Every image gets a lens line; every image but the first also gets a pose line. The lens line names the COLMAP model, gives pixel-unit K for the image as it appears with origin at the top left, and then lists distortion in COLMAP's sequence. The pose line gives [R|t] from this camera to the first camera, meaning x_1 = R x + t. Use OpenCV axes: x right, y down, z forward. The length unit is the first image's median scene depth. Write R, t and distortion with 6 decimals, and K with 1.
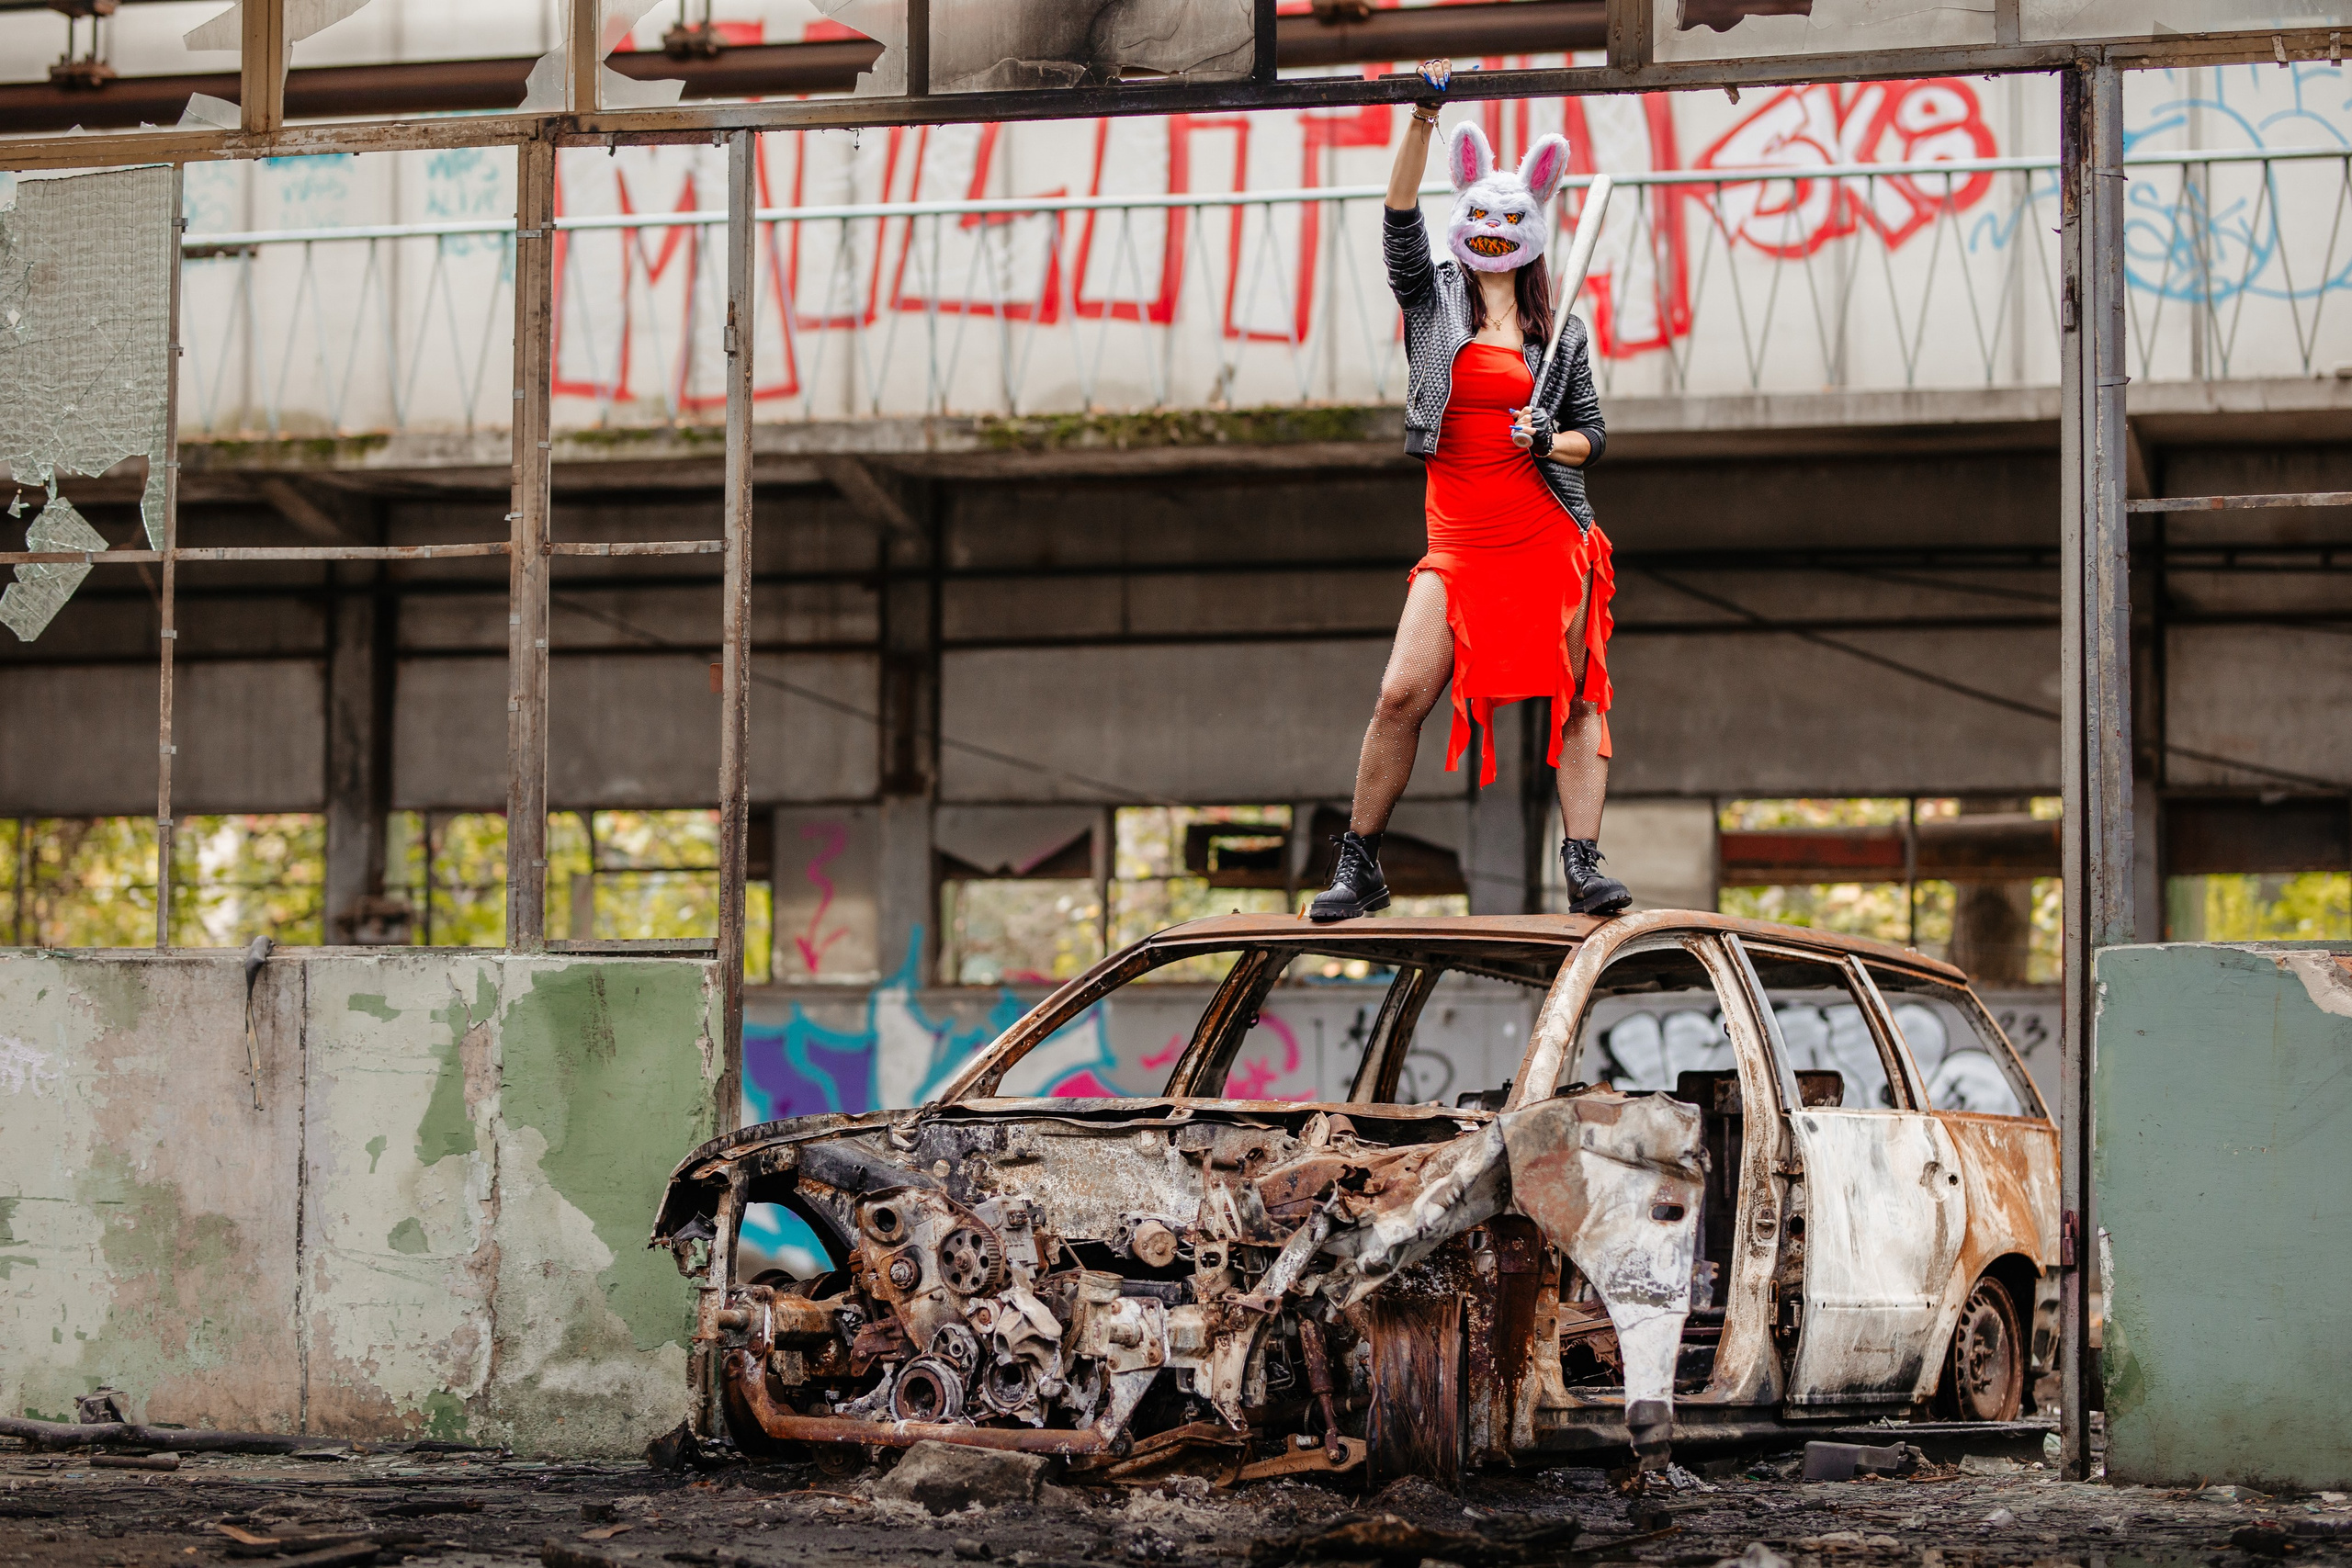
lens RADIAL K [[5475.2, 0, 1176.0], [0, 5475.2, 784.0], [0, 0, 1]] dist [-0.017370, 0.006654]
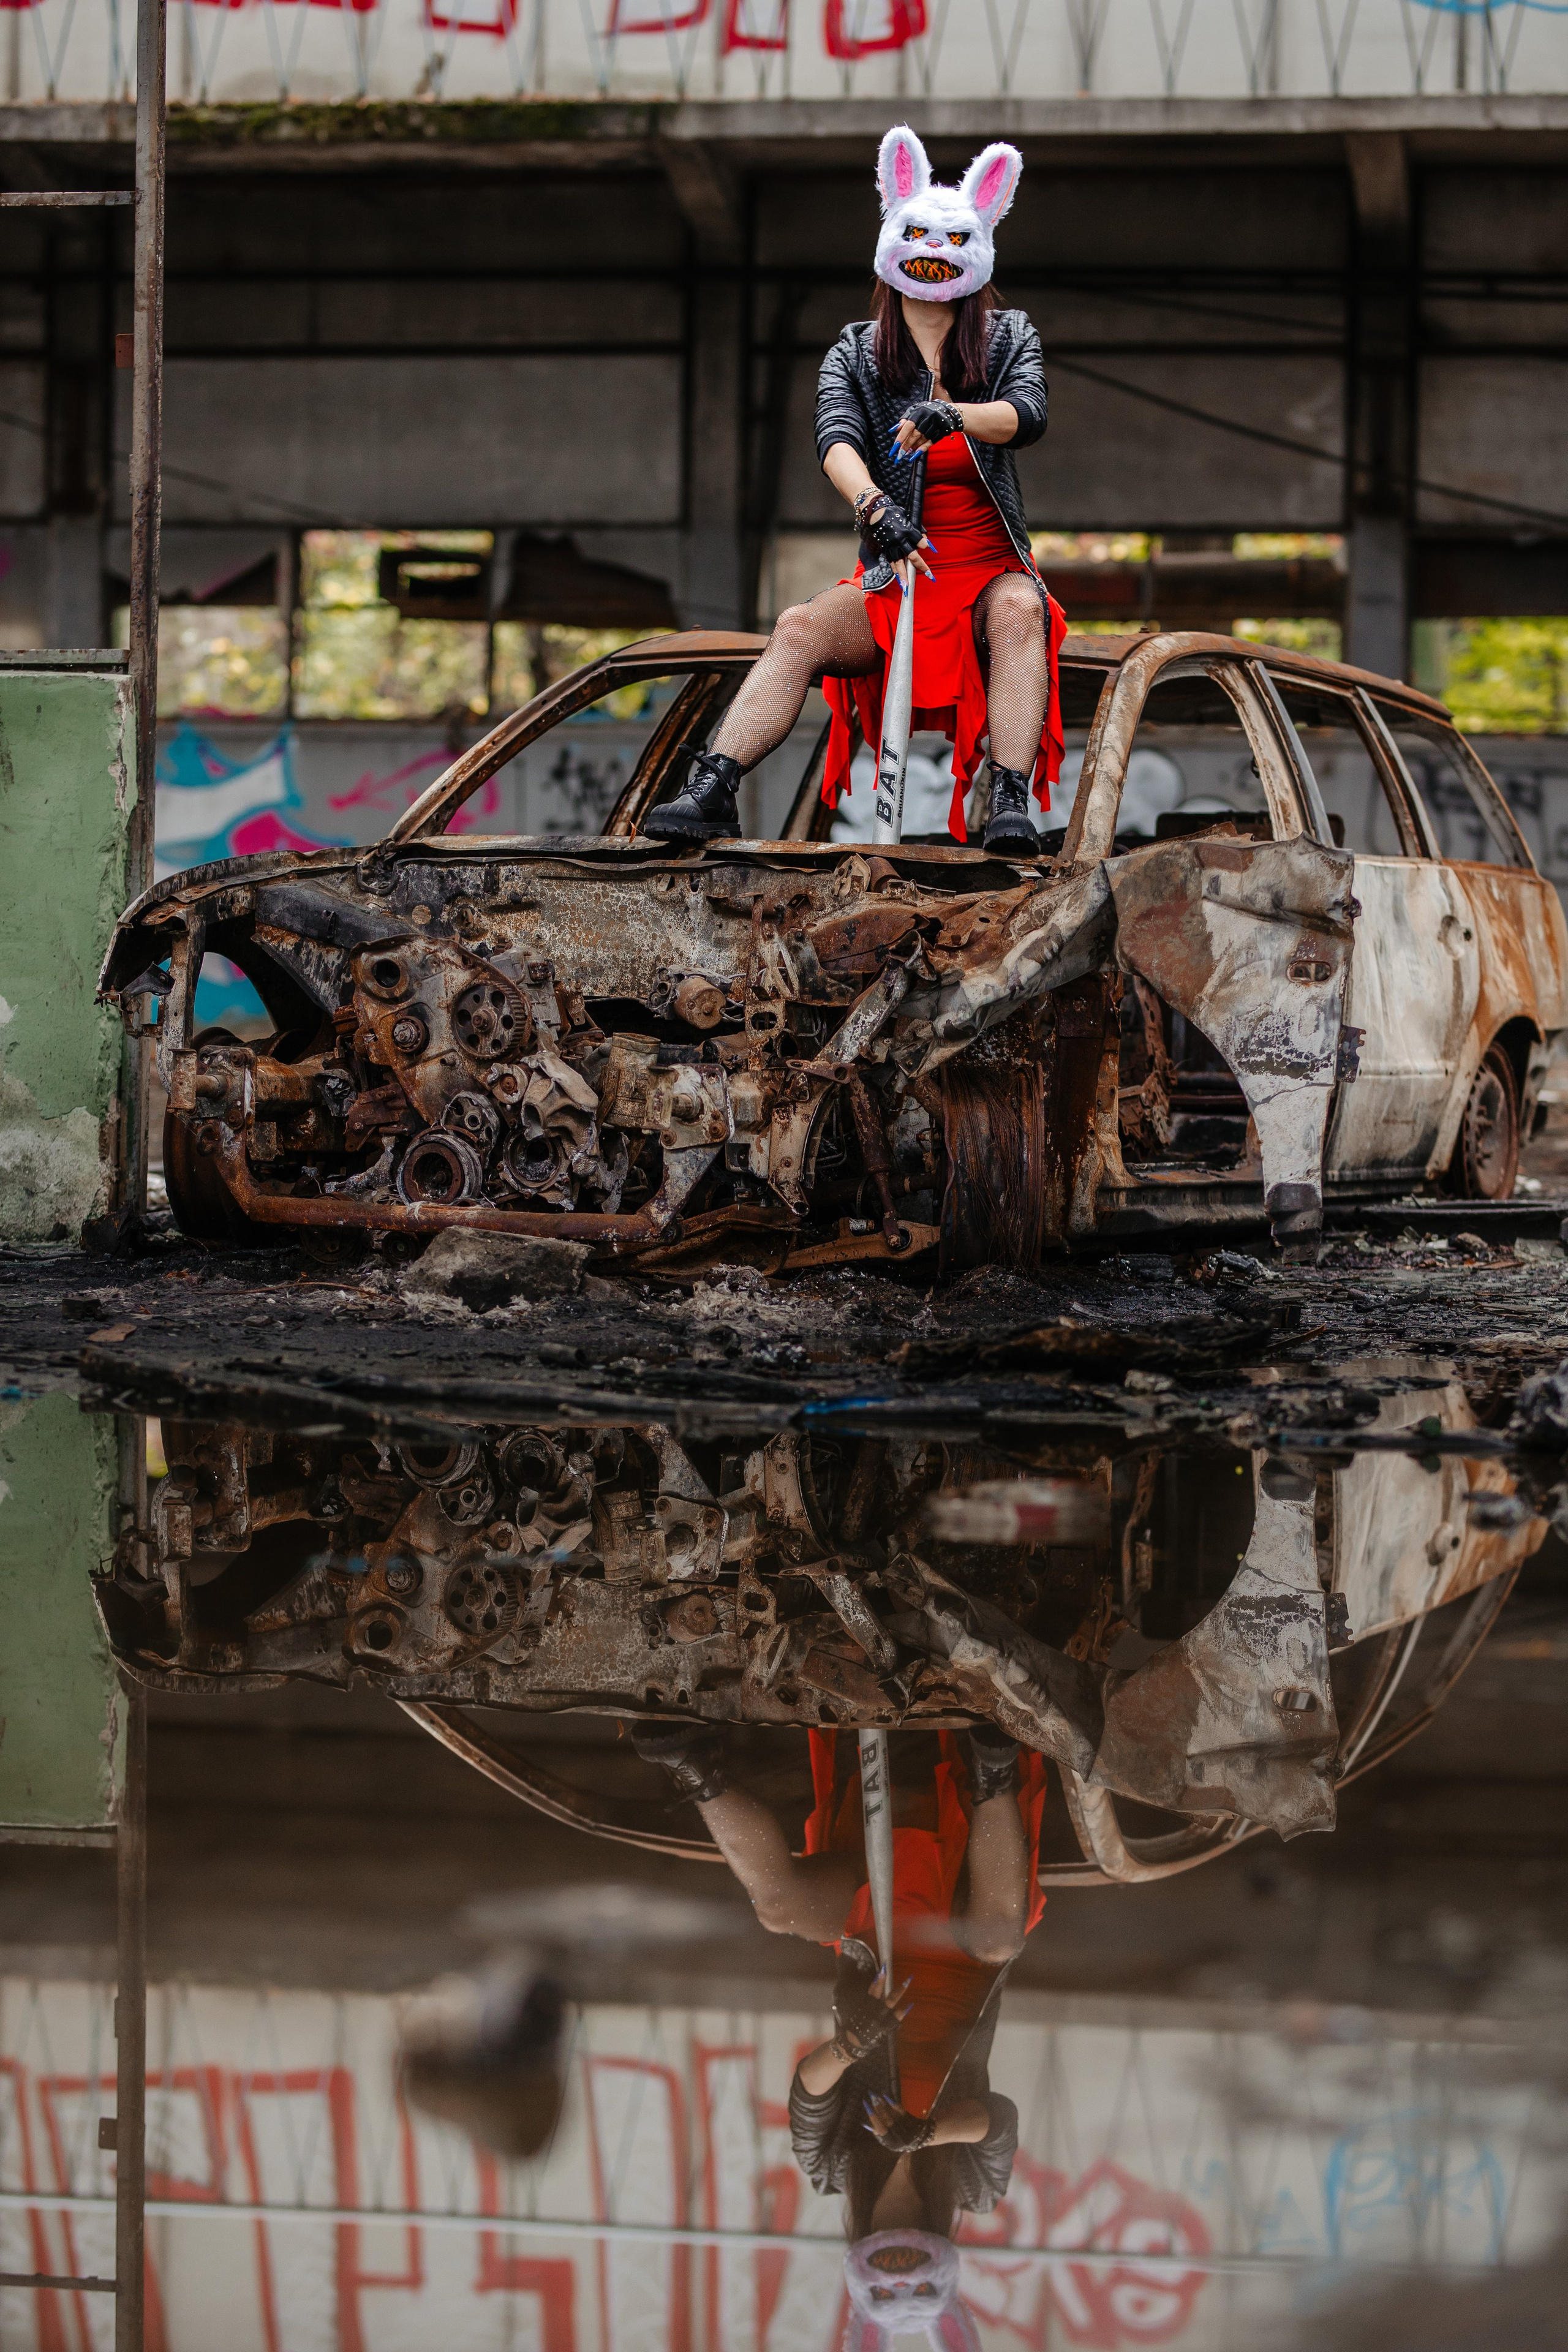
lens RADIAL K [[5475.7, 0, 784.0], [0, 5475.7, 1176.0], [0, 0, 1]] dist [-0.017370, 0.006654]
pose [[0.993596, 0.002359, 0.112967, -0.084275], [-0.015595, 0.993077, 0.116427, 0.008677], [-0.111911, -0.117443, 0.986754, 0.121603]]
